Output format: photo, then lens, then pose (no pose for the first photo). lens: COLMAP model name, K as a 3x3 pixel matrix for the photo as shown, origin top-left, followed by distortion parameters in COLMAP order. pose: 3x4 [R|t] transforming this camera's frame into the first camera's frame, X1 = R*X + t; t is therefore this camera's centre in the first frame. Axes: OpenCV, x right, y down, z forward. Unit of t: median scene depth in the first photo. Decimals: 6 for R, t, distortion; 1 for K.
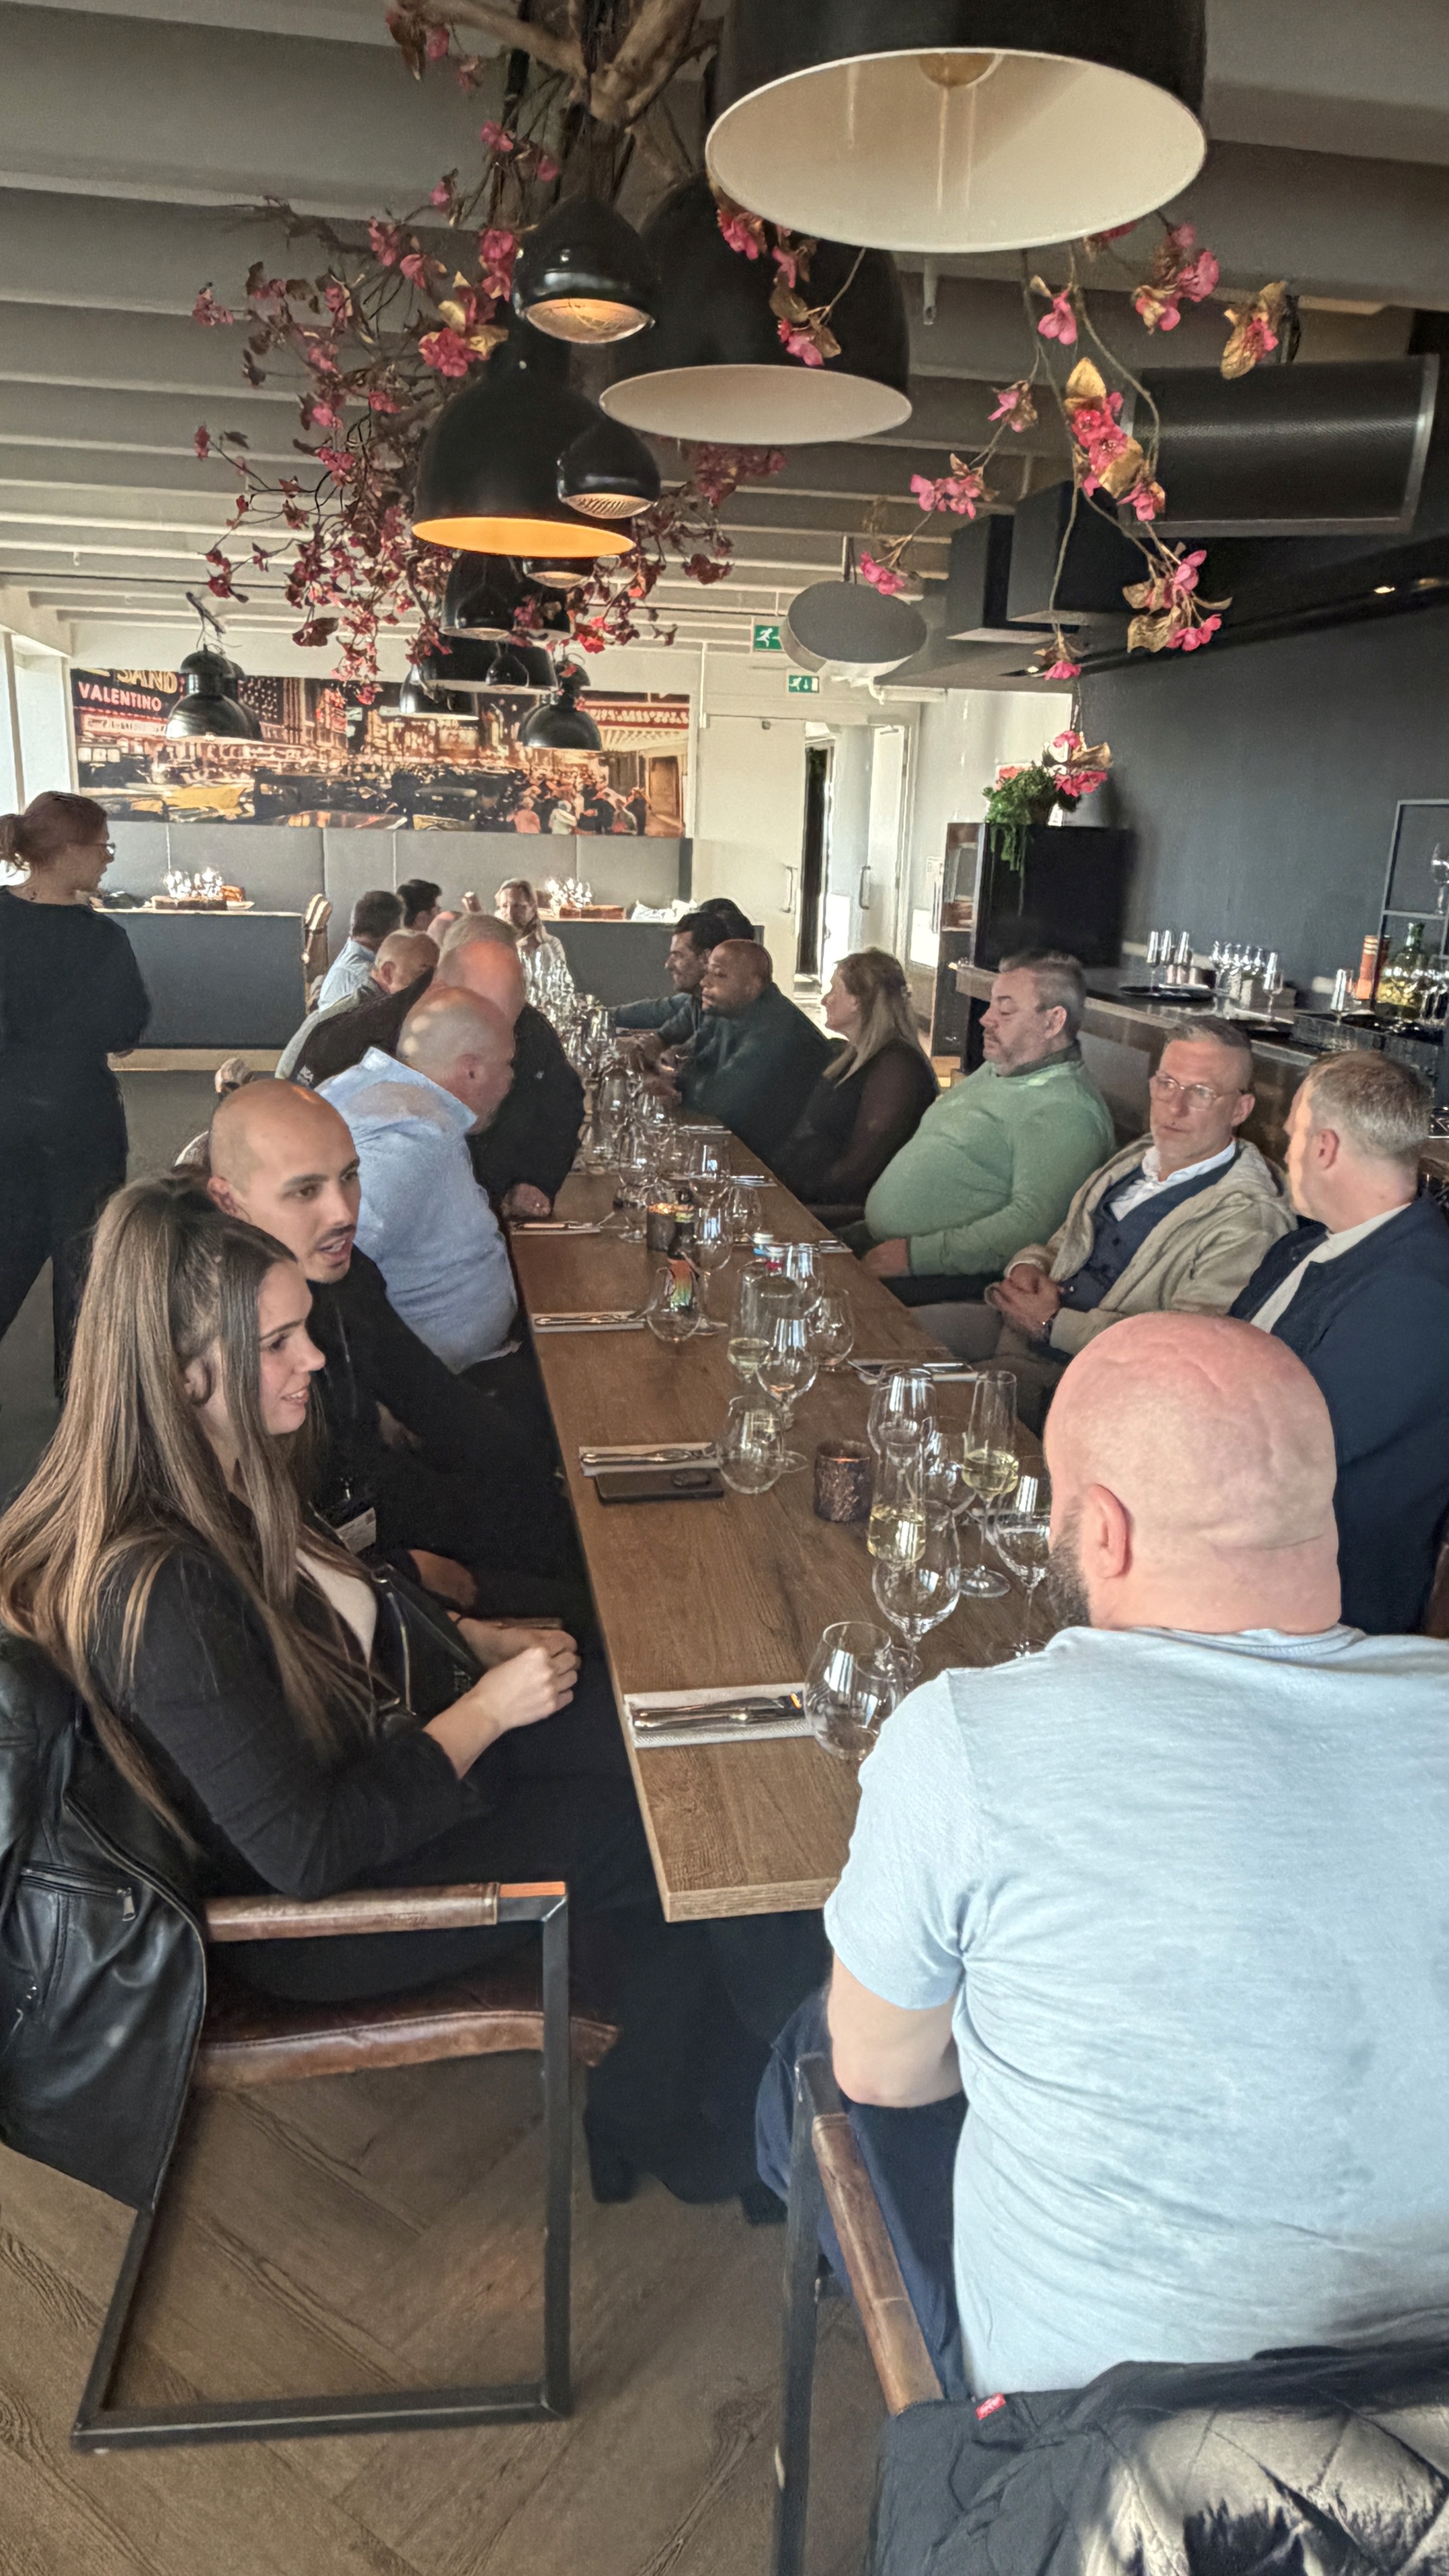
lens RADIAL K [[1632.0, 0, 725.0], [0, 1632.0, 1289.7], [0, 0, 1]] dist [0.002224, 0.000417]
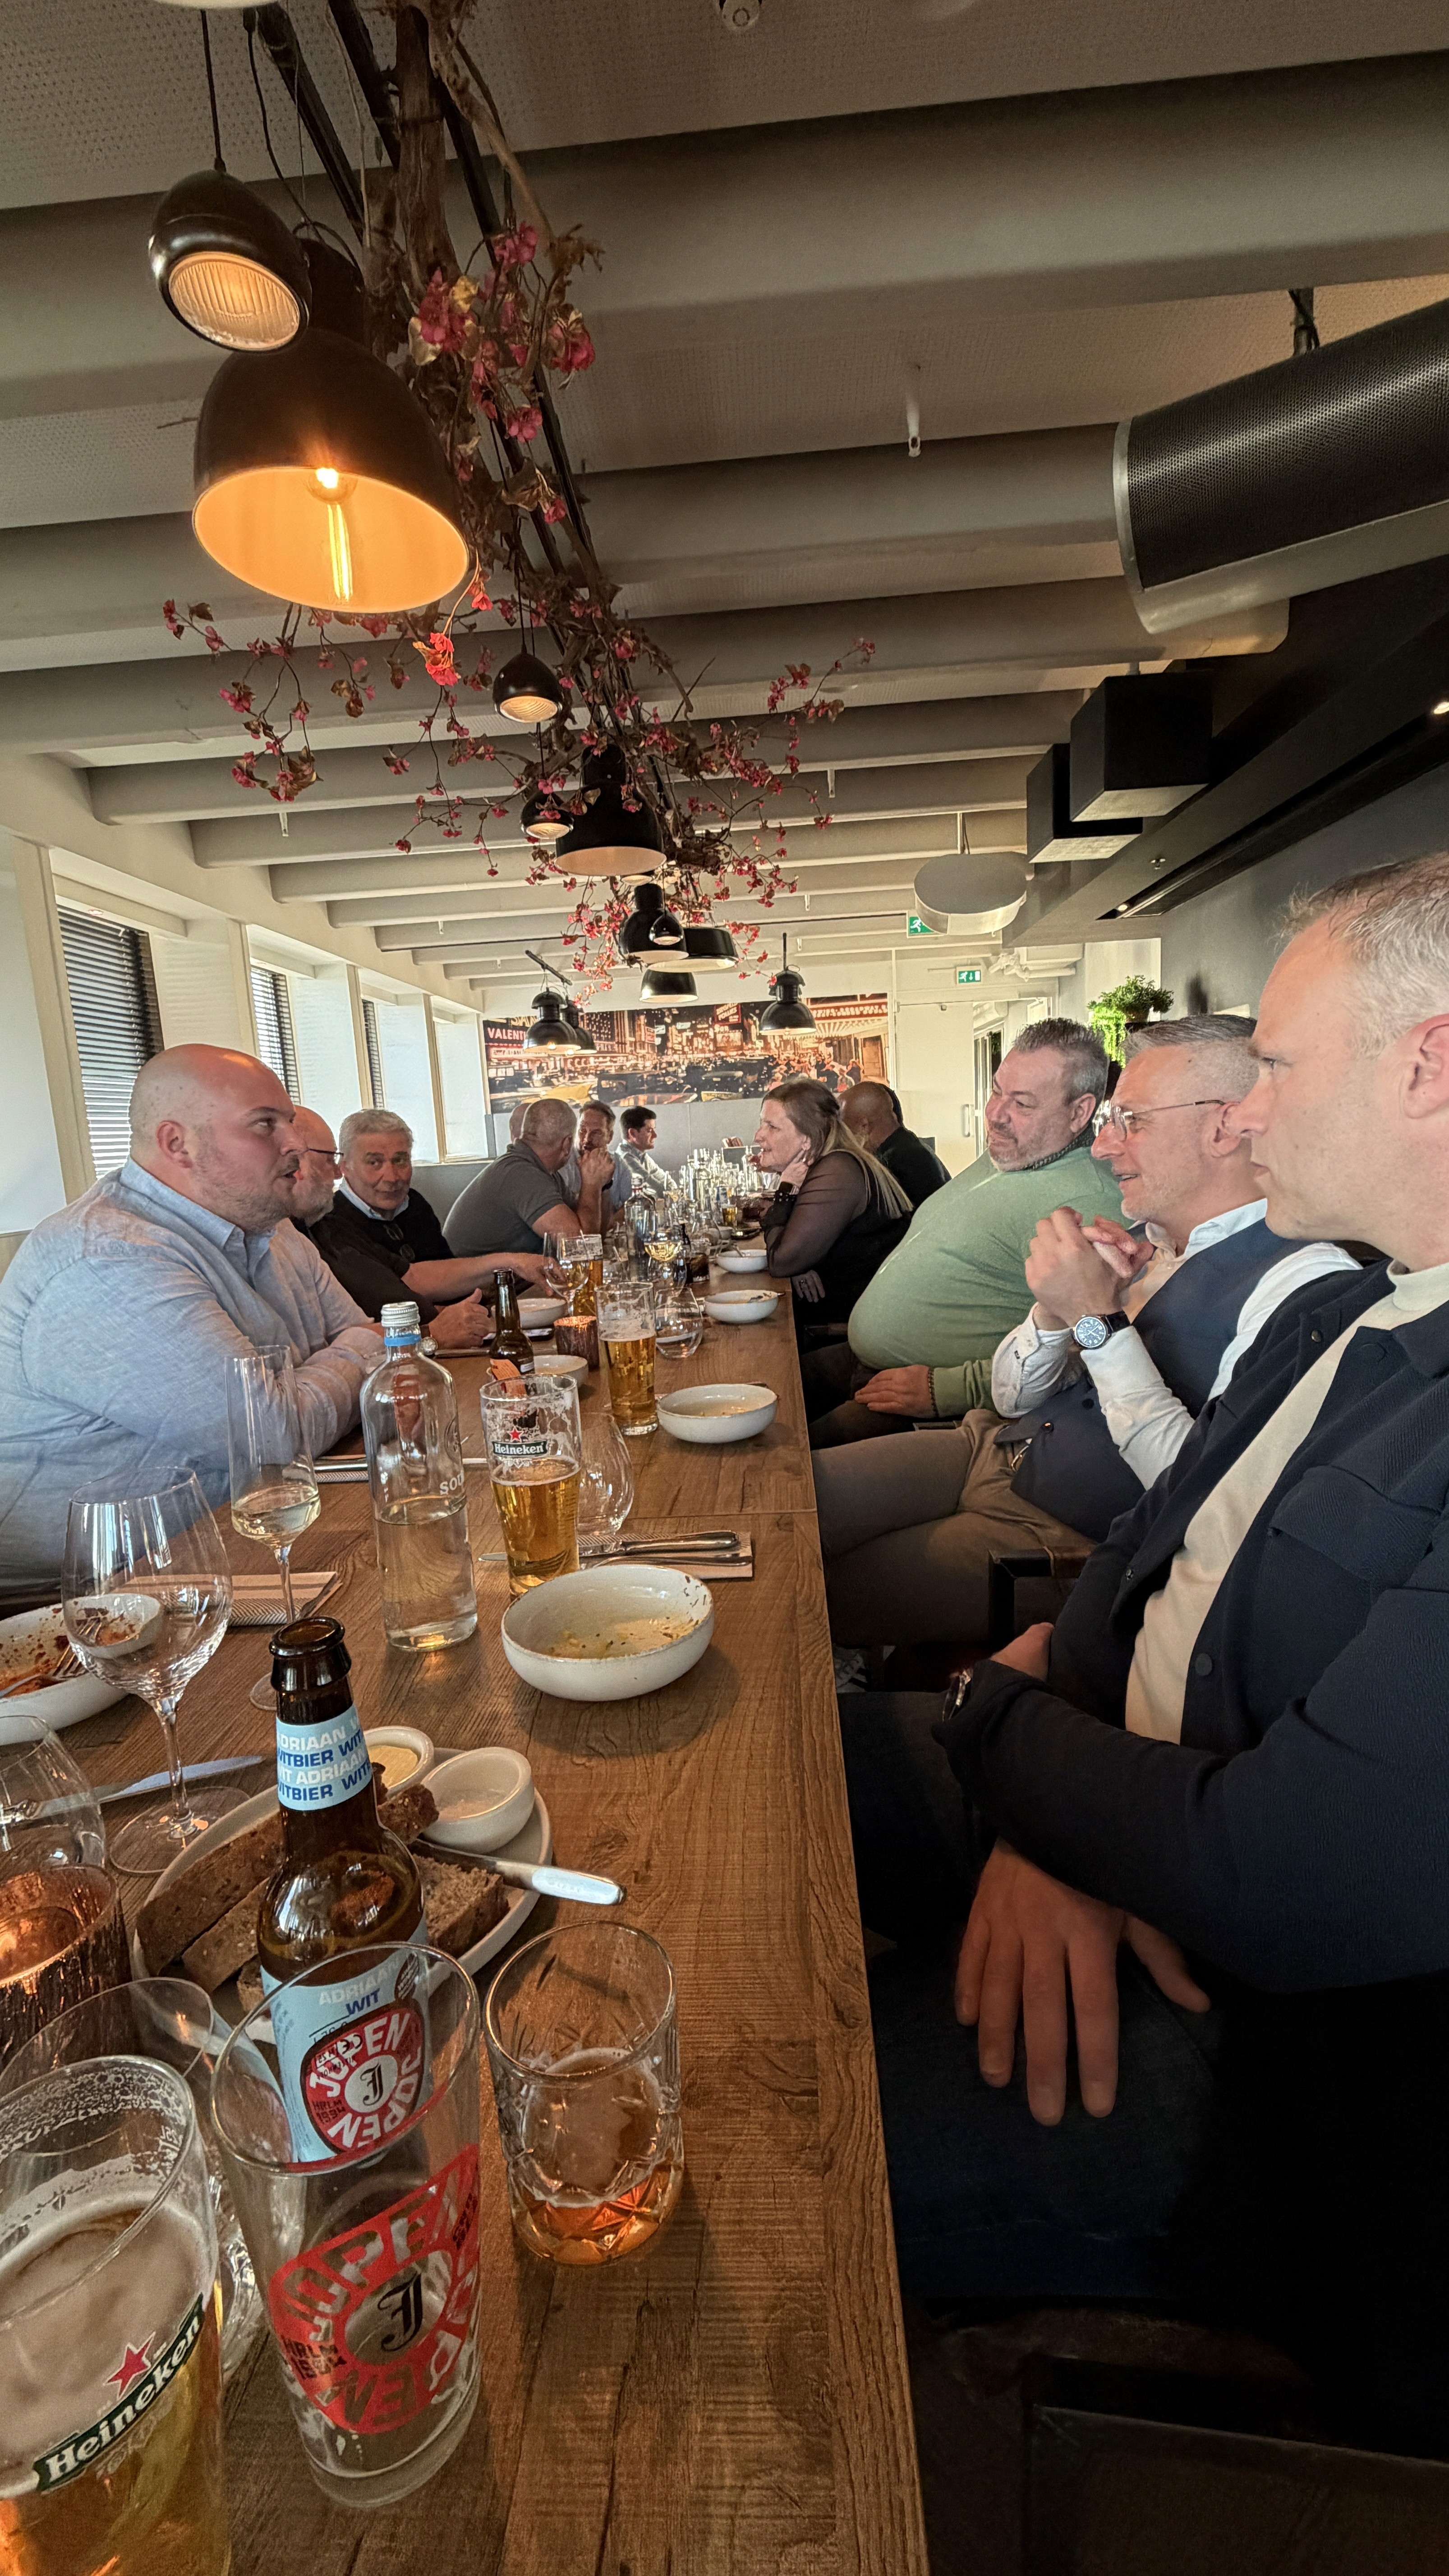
lens RADIAL K [[1020.8, 0, 714.2], [0, 1020.8, 1288.7], [0, 0, 1]] dist [0.000963, 0.000025]
pose [[0.966804, -0.049087, -0.250759, 0.045132], [0.019270, 0.992586, -0.120006, -0.002415], [0.254790, 0.111190, 0.960582, 0.136518]]
